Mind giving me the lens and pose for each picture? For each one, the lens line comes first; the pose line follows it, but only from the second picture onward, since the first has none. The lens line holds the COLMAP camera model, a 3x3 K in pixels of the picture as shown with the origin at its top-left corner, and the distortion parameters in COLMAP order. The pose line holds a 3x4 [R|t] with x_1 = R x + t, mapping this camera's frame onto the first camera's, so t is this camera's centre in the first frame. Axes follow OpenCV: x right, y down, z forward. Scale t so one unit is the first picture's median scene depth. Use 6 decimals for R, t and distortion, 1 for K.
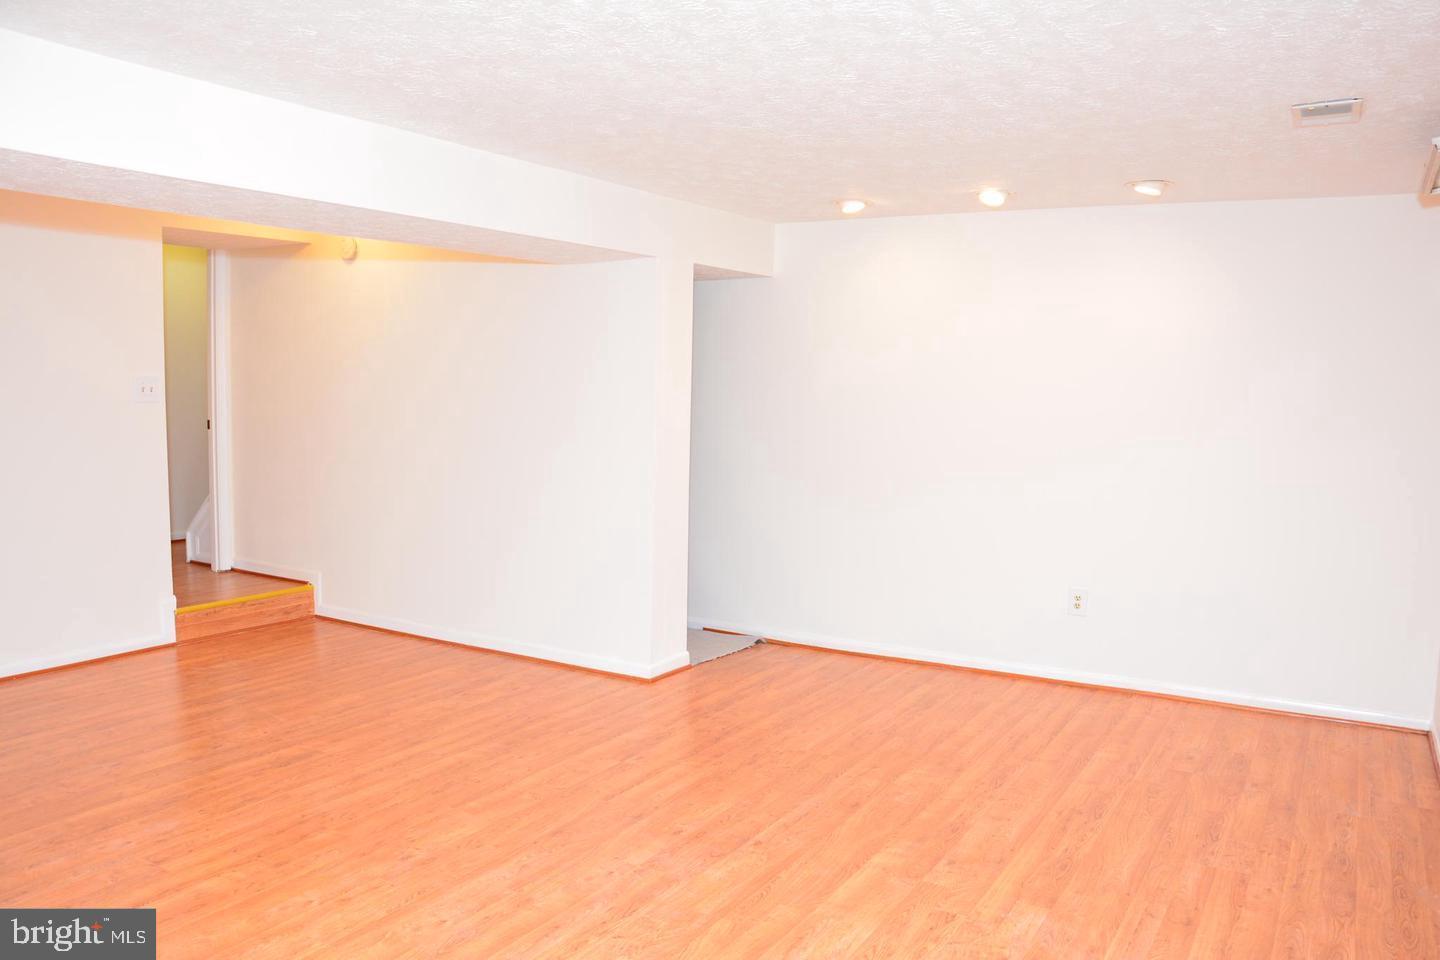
lens RADIAL K [[1117.5, 0, 725.8], [0, 1117.5, 487.0], [0, 0, 1]] dist [-0.161305, 0.117400]
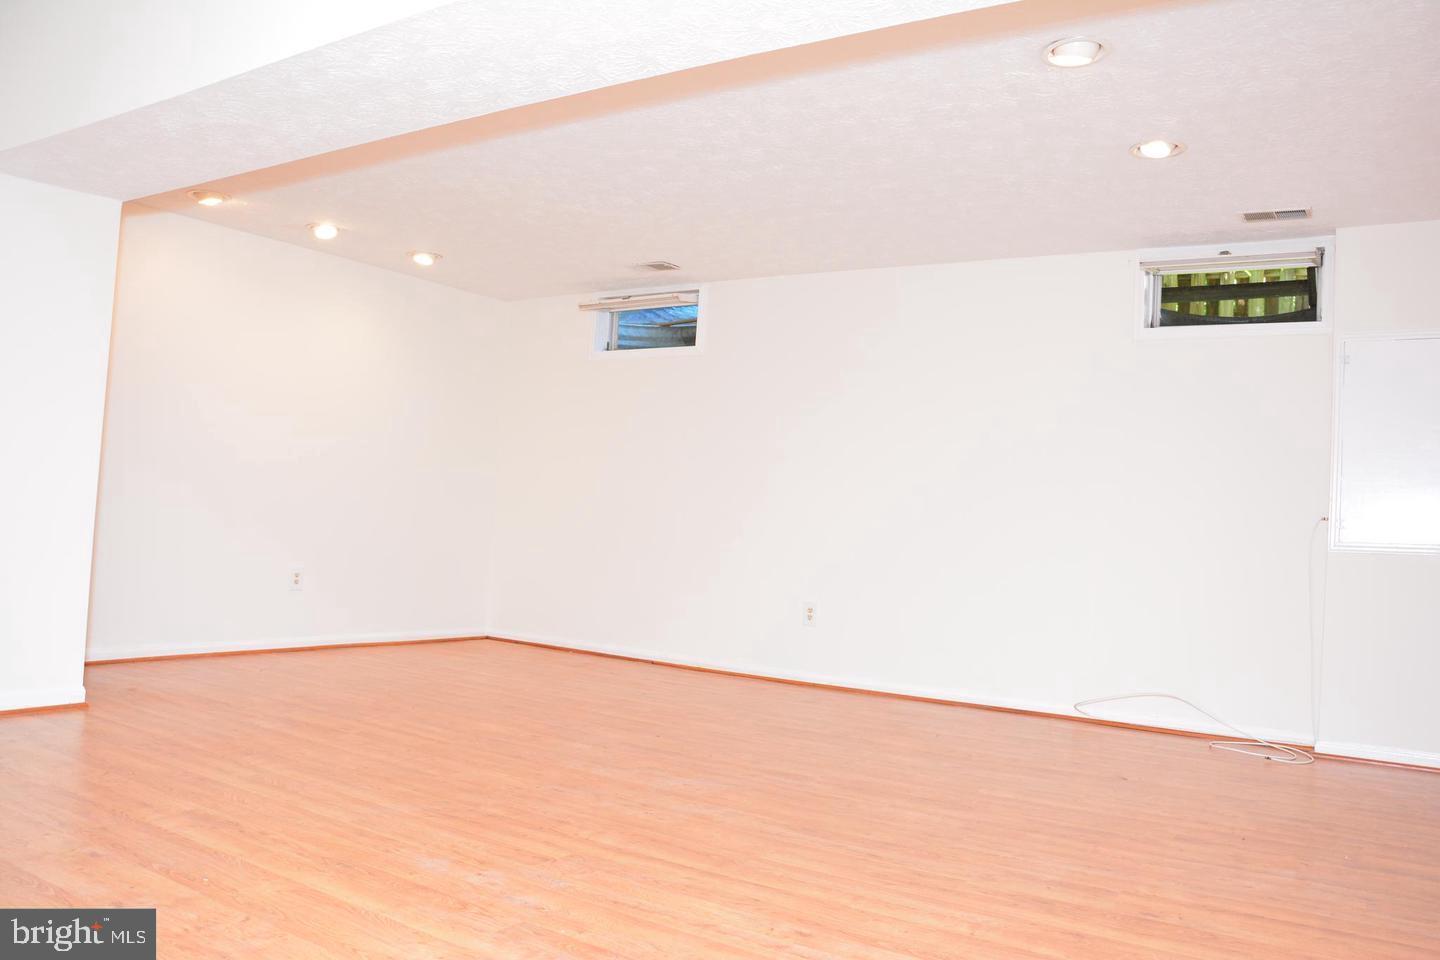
lens RADIAL K [[1117.5, 0, 725.8], [0, 1117.5, 487.0], [0, 0, 1]] dist [-0.161305, 0.117400]
pose [[0.048827, 0.017290, 0.998658, -1.168673], [0.040439, 0.998996, -0.019273, 0.067336], [-0.997988, 0.041326, 0.048079, 0.675127]]
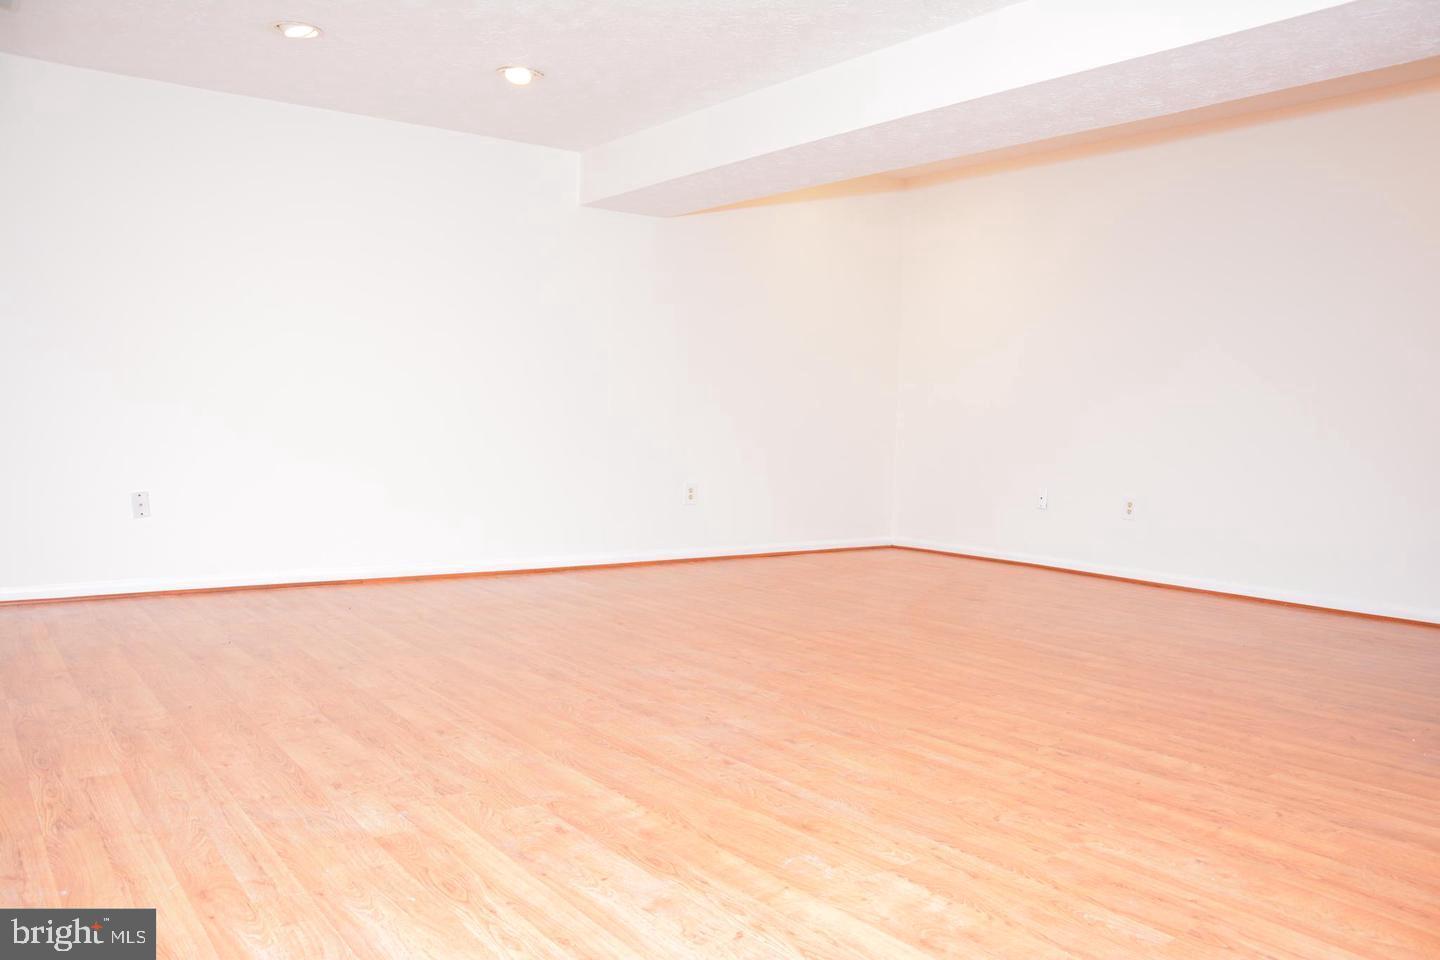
lens RADIAL K [[1117.5, 0, 725.8], [0, 1117.5, 487.0], [0, 0, 1]] dist [-0.161305, 0.117400]
pose [[-0.387399, 0.033081, -0.921318, 0.699601], [-0.117884, 0.989375, 0.085093, 0.052455], [0.914344, 0.141574, -0.379383, 1.167610]]
